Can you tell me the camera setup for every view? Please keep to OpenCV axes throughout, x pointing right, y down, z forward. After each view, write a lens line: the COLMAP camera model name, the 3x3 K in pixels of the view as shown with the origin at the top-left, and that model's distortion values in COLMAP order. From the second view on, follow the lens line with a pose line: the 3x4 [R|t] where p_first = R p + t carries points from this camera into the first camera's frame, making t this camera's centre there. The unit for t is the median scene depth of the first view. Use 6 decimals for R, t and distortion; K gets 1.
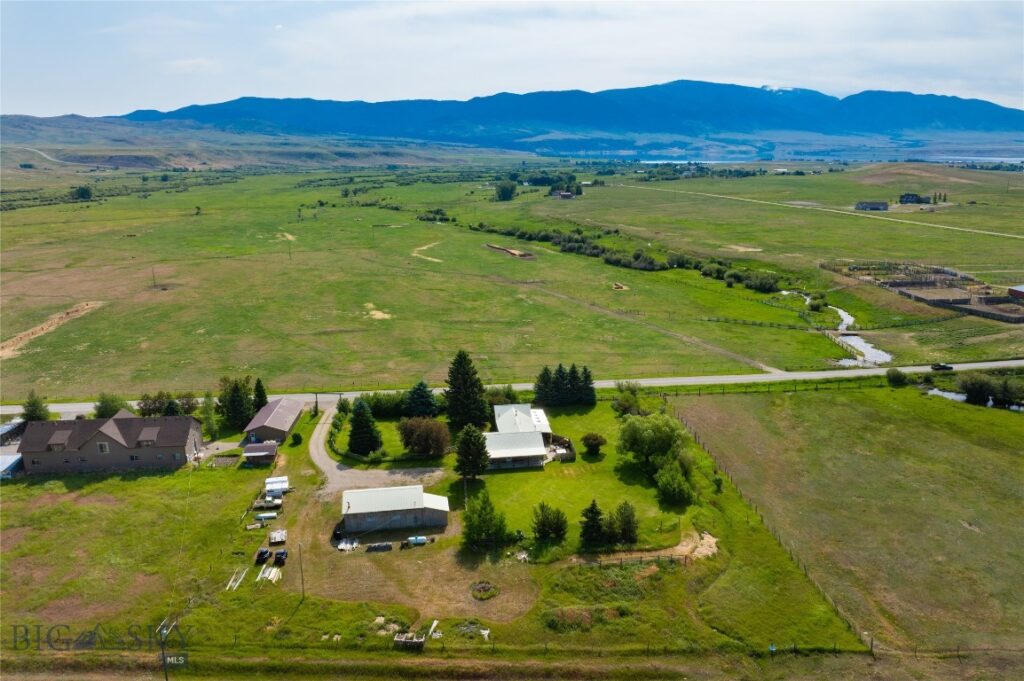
lens RADIAL K [[723.4, 0, 515.7], [0, 723.4, 337.7], [0, 0, 1]] dist [-0.043589, 0.006231]
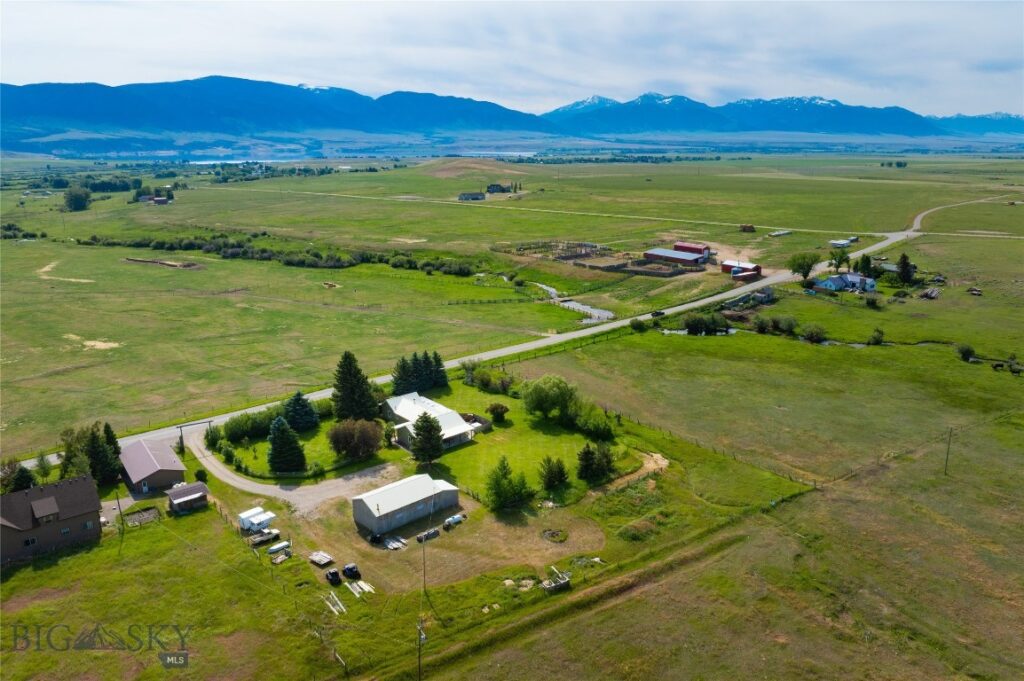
lens RADIAL K [[729.3, 0, 516.6], [0, 729.3, 340.5], [0, 0, 1]] dist [-0.042443, 0.003710]
pose [[0.827254, -0.144104, 0.543033, -0.172804], [0.142176, 0.988781, 0.045802, -0.003807], [-0.543541, 0.039316, 0.838461, 0.014623]]
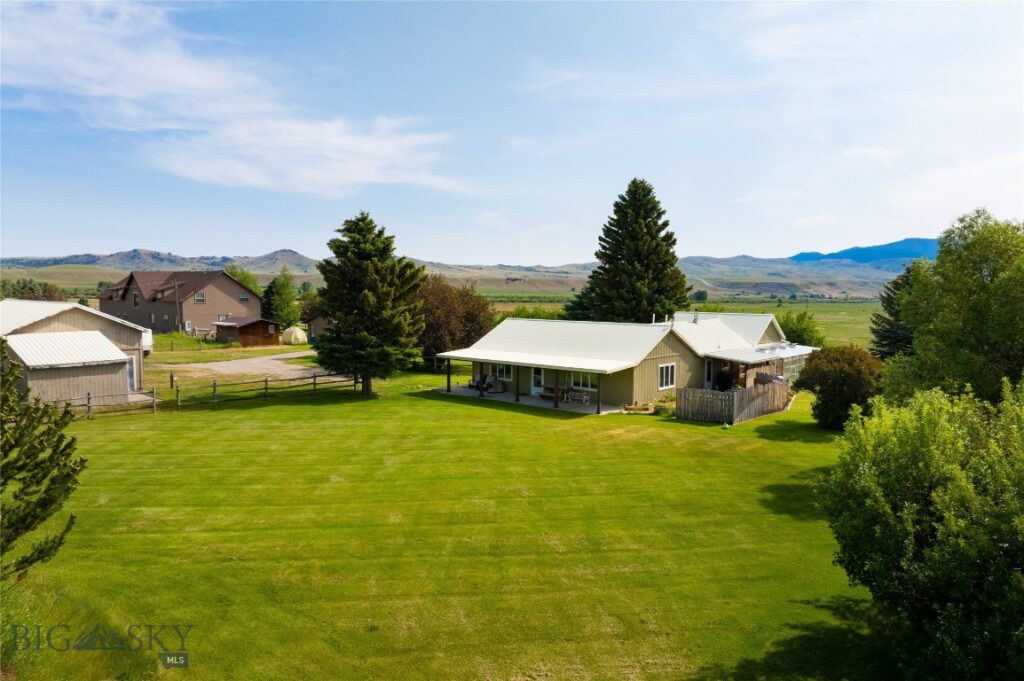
lens RADIAL K [[718.4, 0, 515.5], [0, 718.4, 337.5], [0, 0, 1]] dist [-0.043224, 0.001946]
pose [[0.656573, 0.058409, -0.751997, 0.078388], [-0.202654, 0.973998, -0.101286, 0.065793], [0.726528, 0.218897, 0.651338, 0.287594]]
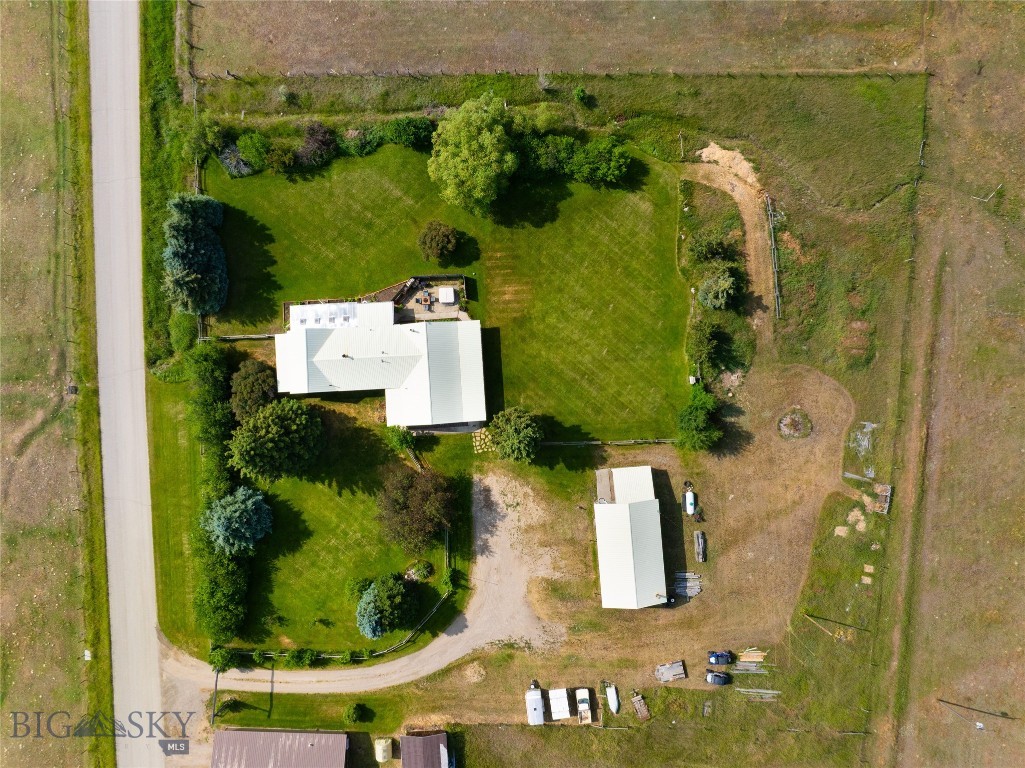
lens RADIAL K [[711.0, 0, 512.5], [0, 711.0, 384.0], [0, 0, 1]] dist [-0.031369, -0.000895]
pose [[0.070972, -0.997361, 0.015308, -0.007834], [0.260880, 0.033373, 0.964794, -0.162978], [-0.962759, -0.064480, 0.262560, 0.286222]]
